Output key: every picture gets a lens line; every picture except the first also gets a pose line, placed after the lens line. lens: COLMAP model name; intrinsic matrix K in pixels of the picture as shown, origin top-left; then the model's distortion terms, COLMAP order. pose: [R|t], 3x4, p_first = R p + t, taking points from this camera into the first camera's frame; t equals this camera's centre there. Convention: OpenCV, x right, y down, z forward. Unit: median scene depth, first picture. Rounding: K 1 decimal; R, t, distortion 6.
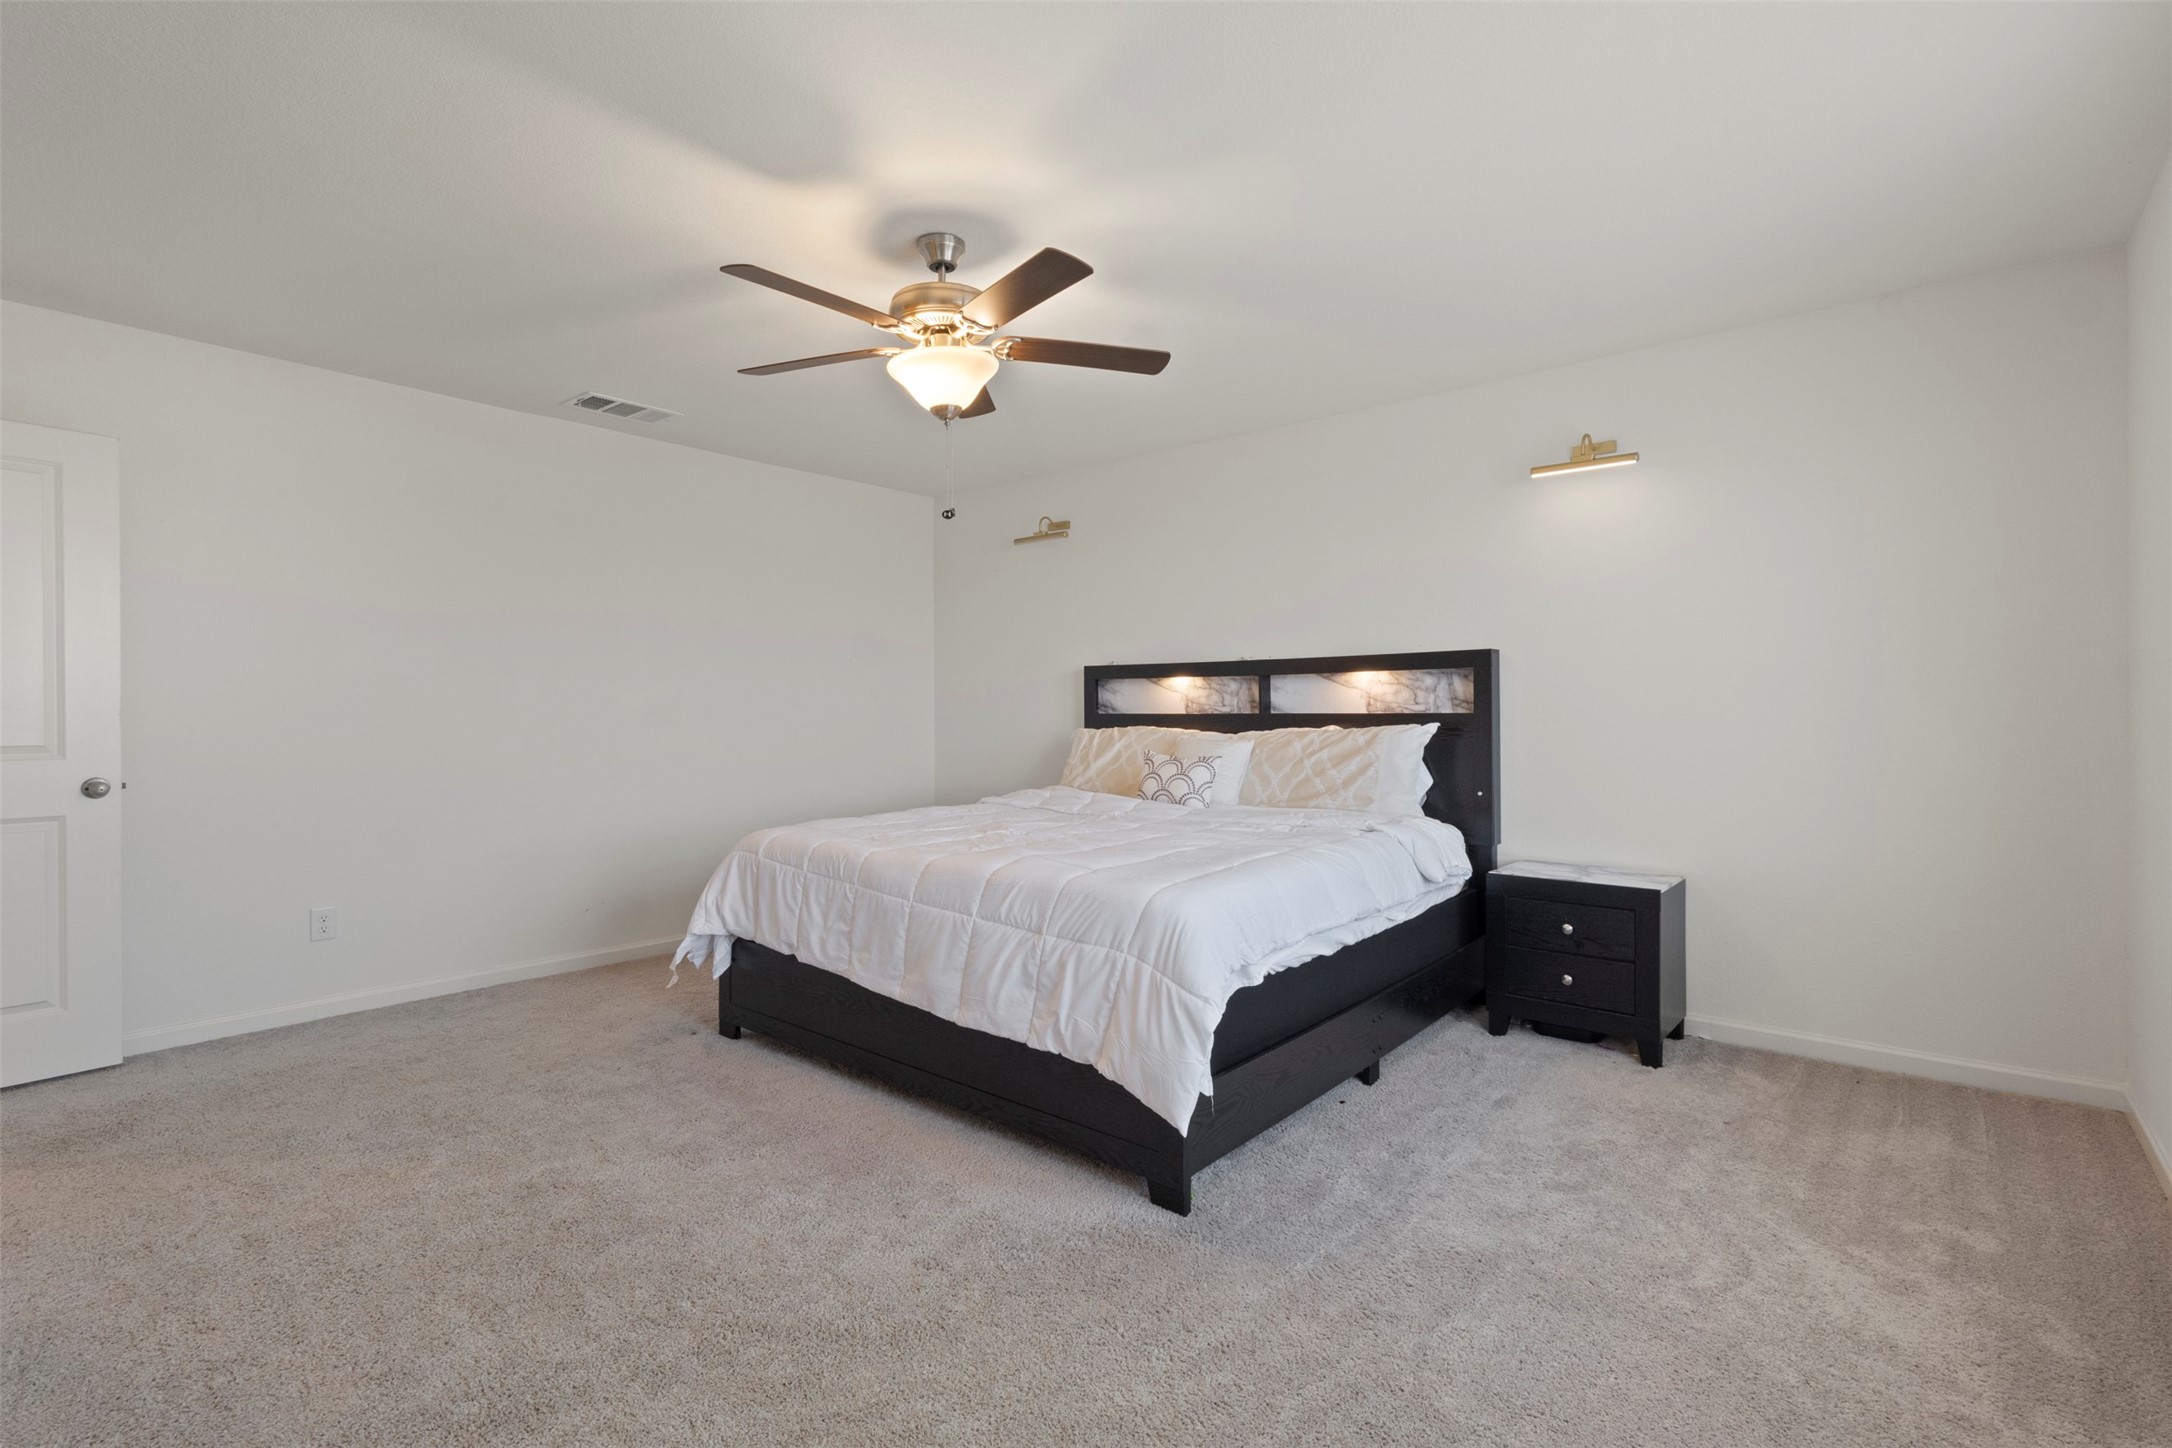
lens RADIAL K [[1005.6, 0, 1074.3], [0, 1005.6, 715.5], [0, 0, 1]] dist [0.000349, 0.001053]
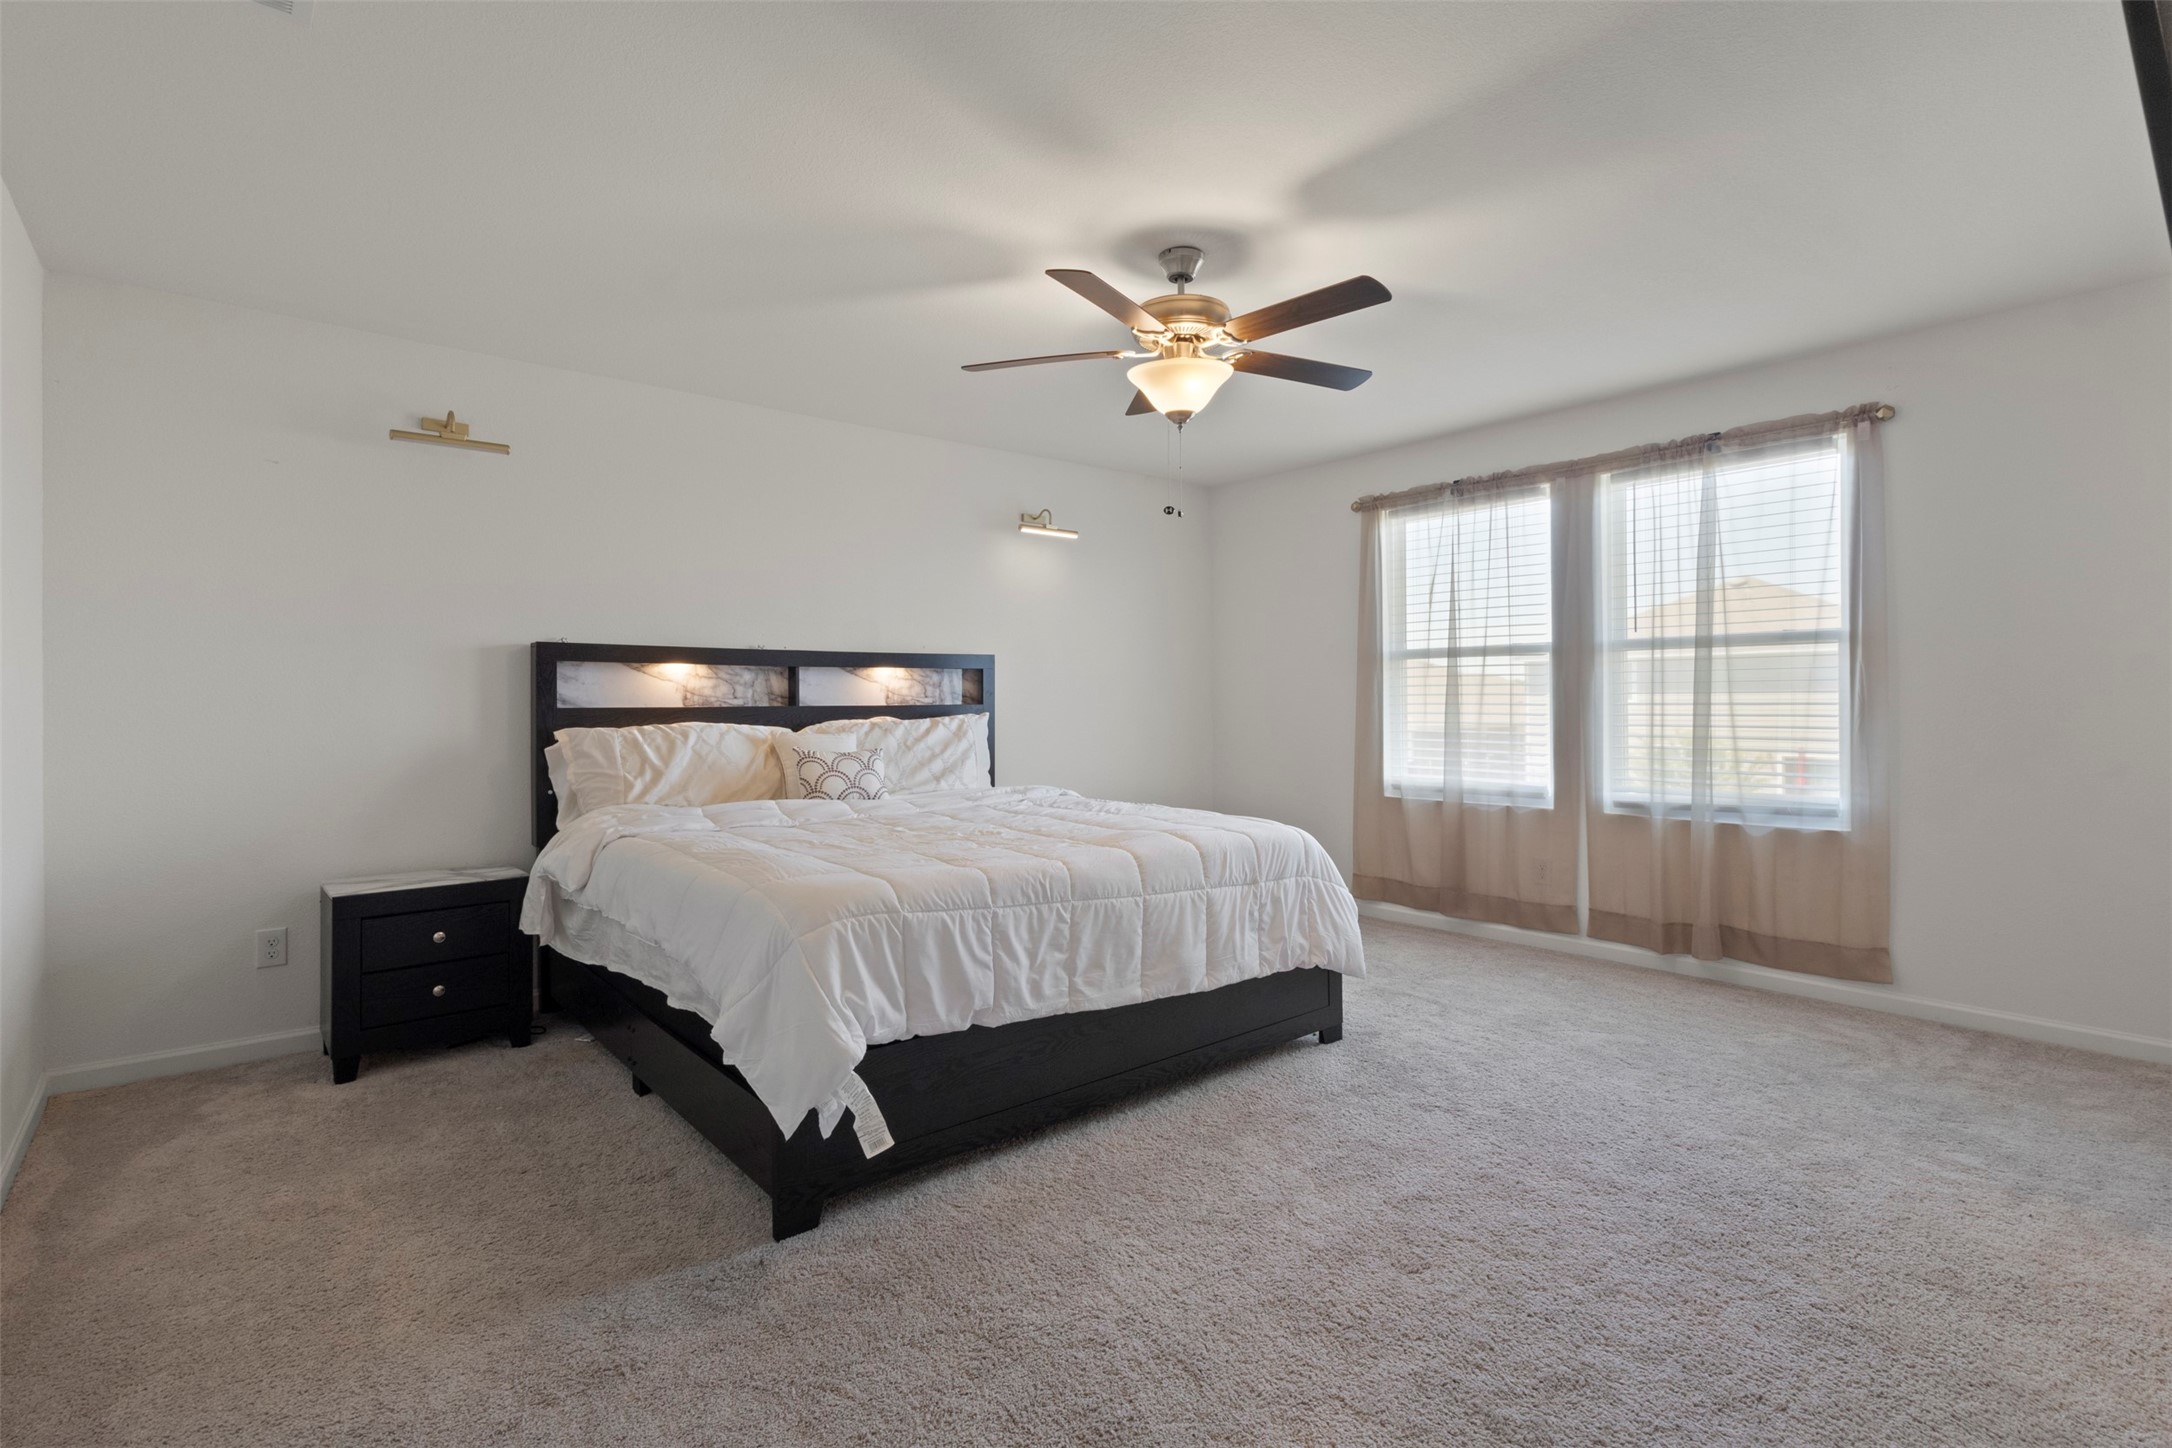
lens RADIAL K [[1005.6, 0, 1084.1], [0, 1005.6, 709.2], [0, 0, 1]] dist [0.000349, 0.001053]
pose [[0.169799, -0.004370, 0.985469, -0.756827], [0.010773, 0.999939, 0.002578, 0.001465], [-0.985420, 0.010178, 0.169836, 0.597993]]
